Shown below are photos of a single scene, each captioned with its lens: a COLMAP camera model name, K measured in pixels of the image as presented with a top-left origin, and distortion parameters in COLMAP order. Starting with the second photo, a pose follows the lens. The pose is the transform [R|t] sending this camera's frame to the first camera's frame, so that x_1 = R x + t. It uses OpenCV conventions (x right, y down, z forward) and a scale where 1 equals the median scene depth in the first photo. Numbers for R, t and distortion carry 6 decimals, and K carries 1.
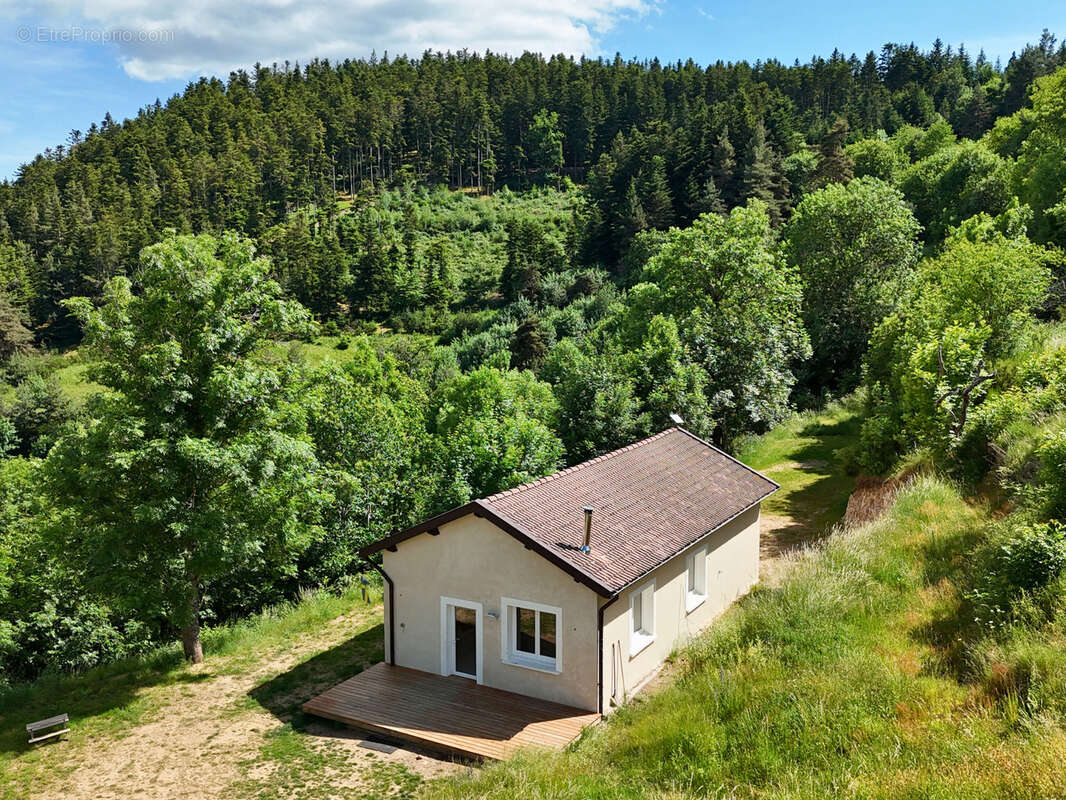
lens RADIAL K [[985.0, 0, 574.0], [0, 985.0, 398.5], [0, 0, 1]] dist [0.008765, 0.003798]
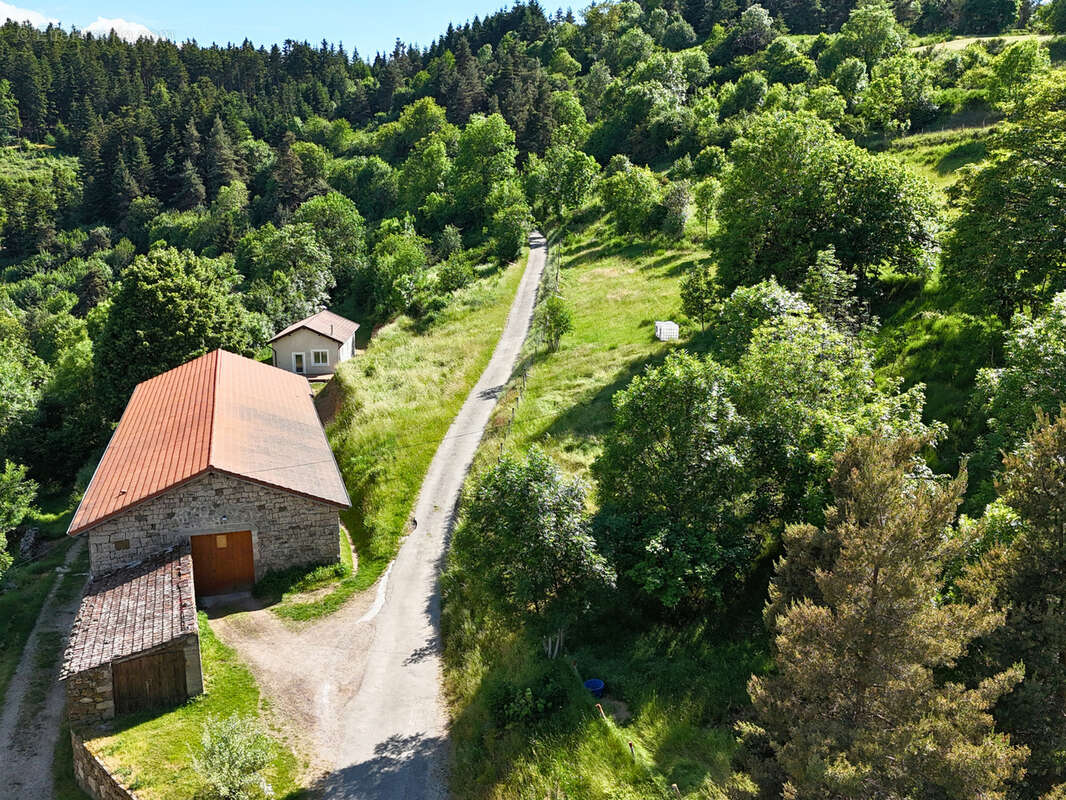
lens RADIAL K [[926.7, 0, 534.3], [0, 926.7, 423.6], [0, 0, 1]] dist [0.093369, -0.165844]
pose [[0.841548, -0.127230, 0.524986, -0.172646], [0.072271, 0.989648, 0.123990, 0.012419], [-0.535326, -0.066402, 0.842031, -0.347931]]
